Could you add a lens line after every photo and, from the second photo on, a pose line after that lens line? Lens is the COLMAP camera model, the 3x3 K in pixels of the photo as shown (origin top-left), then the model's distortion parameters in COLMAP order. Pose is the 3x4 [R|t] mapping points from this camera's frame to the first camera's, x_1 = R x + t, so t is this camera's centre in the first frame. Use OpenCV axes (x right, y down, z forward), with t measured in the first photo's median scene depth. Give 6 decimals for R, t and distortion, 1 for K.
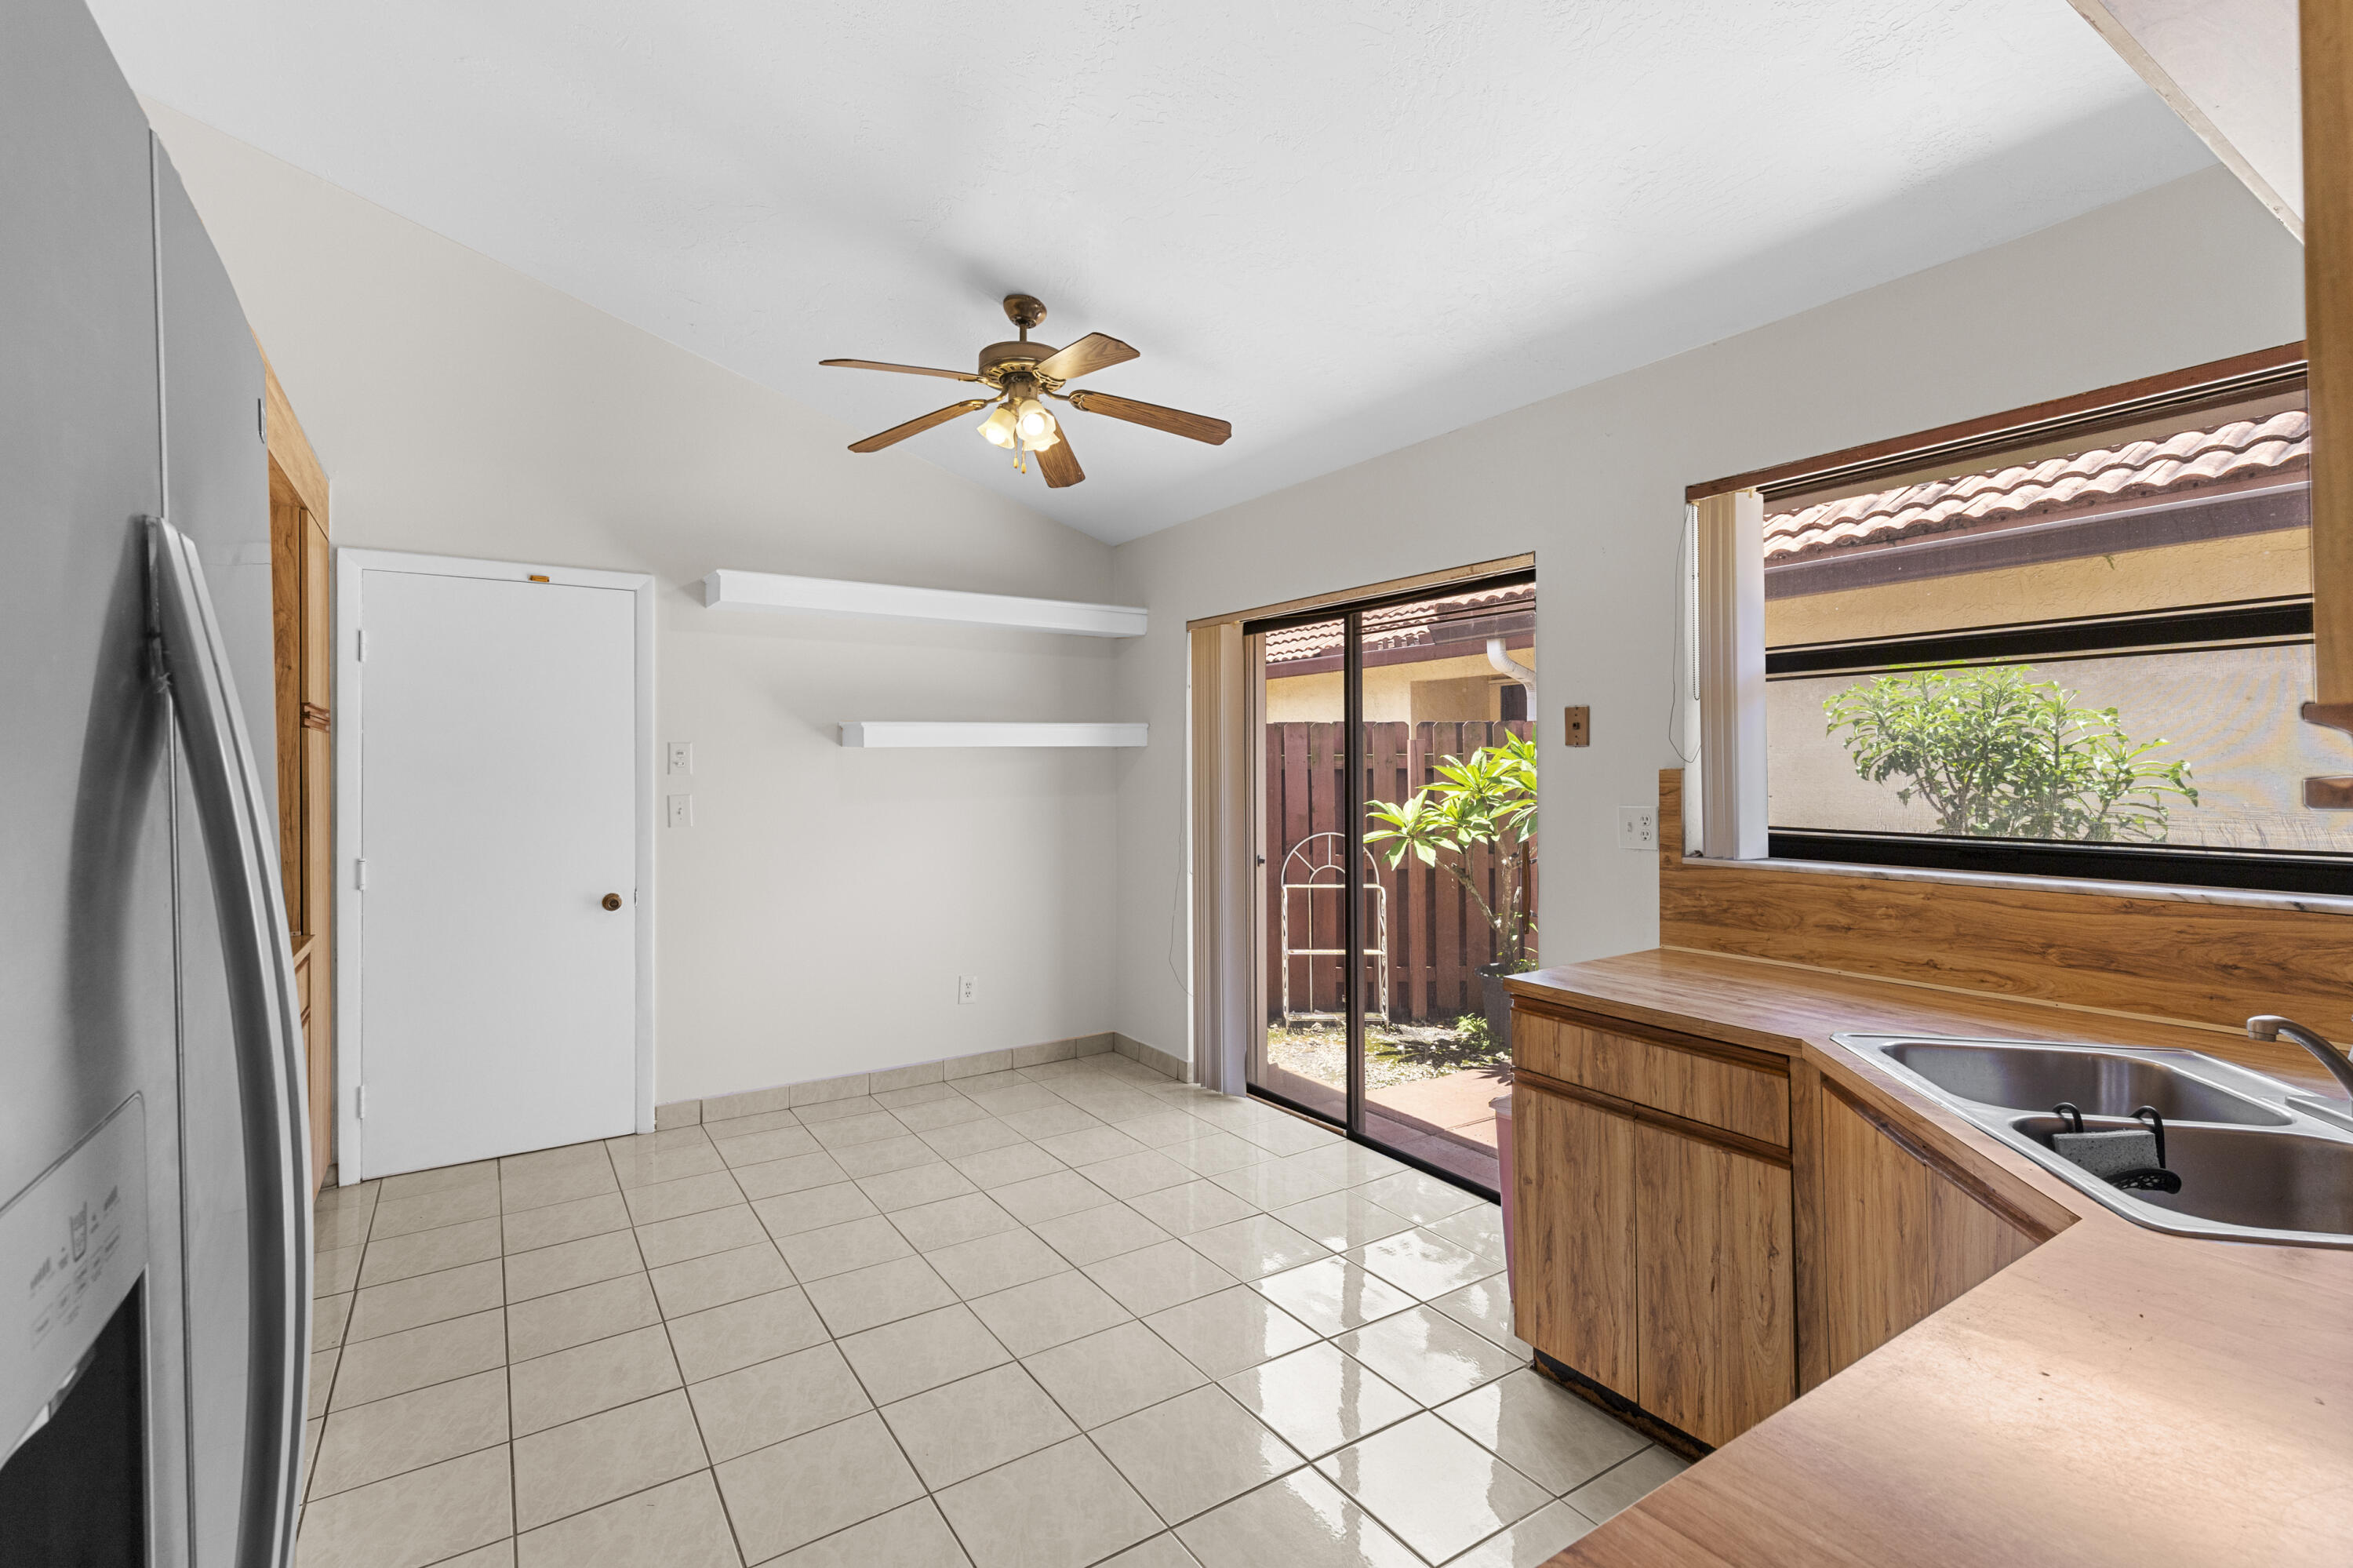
lens RADIAL K [[1050.6, 0, 1180.7], [0, 1050.6, 768.0], [0, 0, 1]] dist [0.005244, -0.000154]
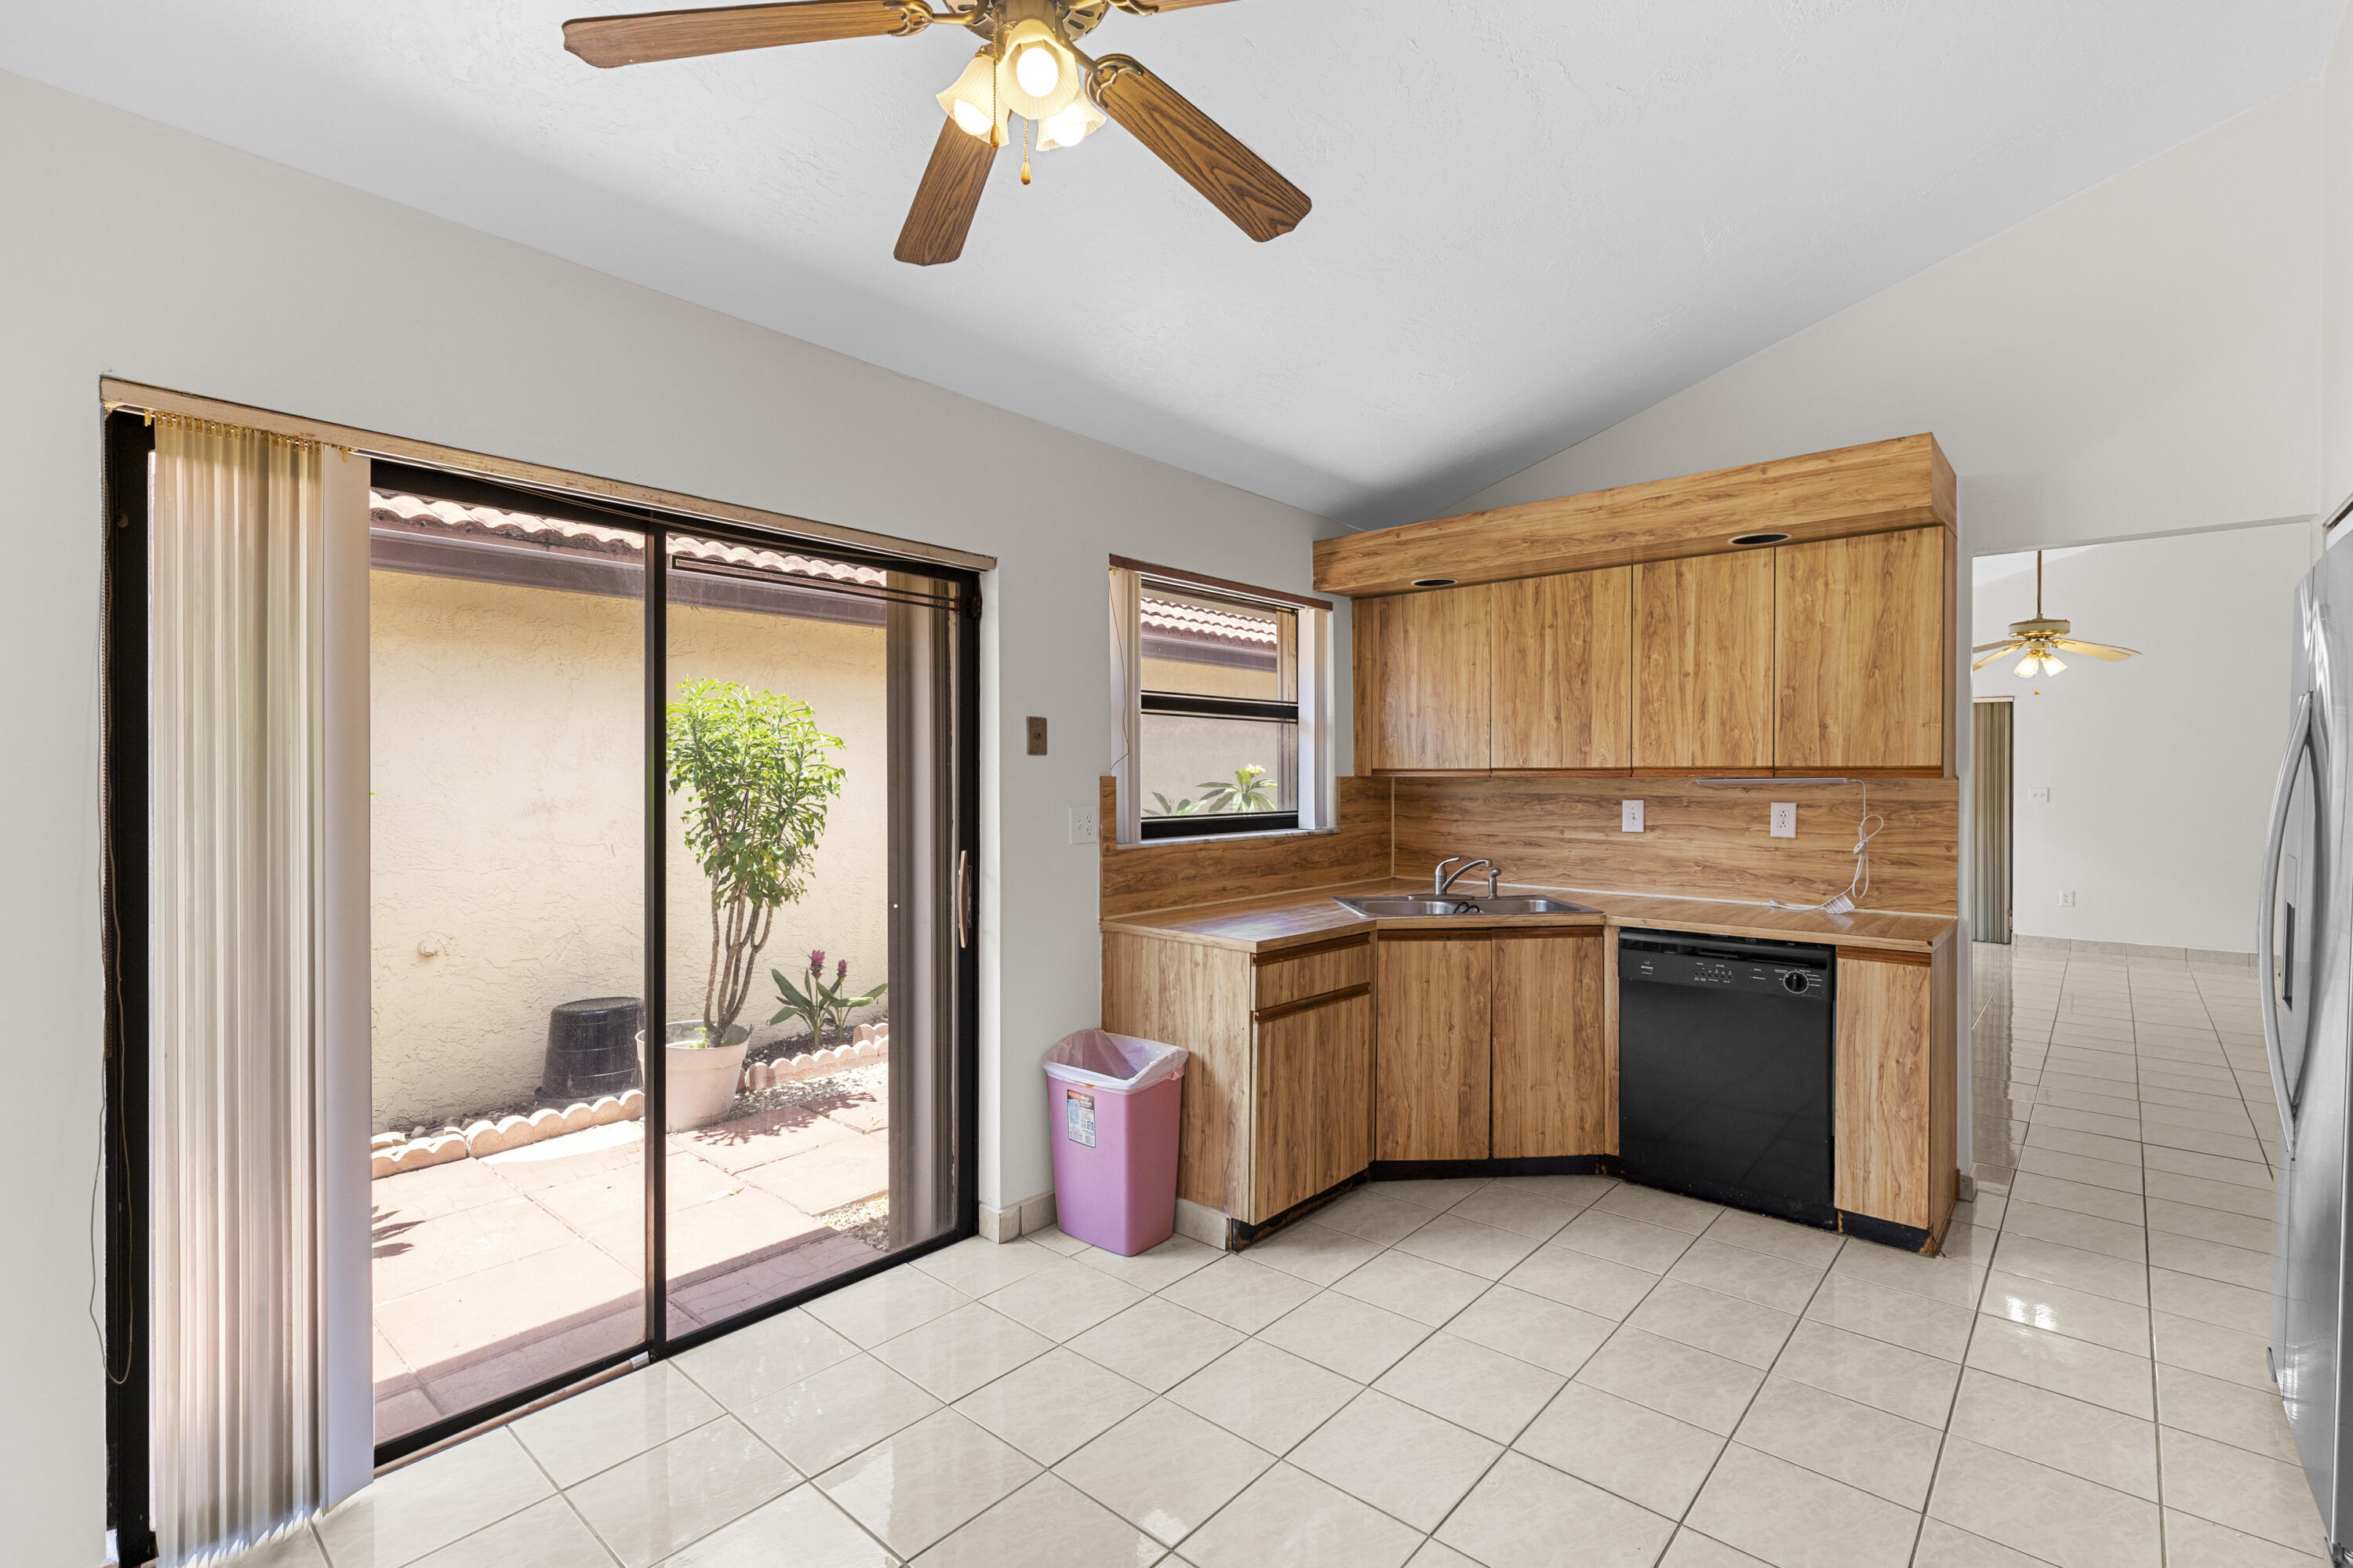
lens RADIAL K [[1060.3, 0, 1180.5], [0, 1060.3, 771.9], [0, 0, 1]] dist [0.000572, -0.000110]
pose [[-0.265568, 0.007914, 0.964060, -0.925190], [0.000296, 0.999967, -0.008128, 0.007314], [-0.964092, -0.001873, -0.265561, 1.486909]]
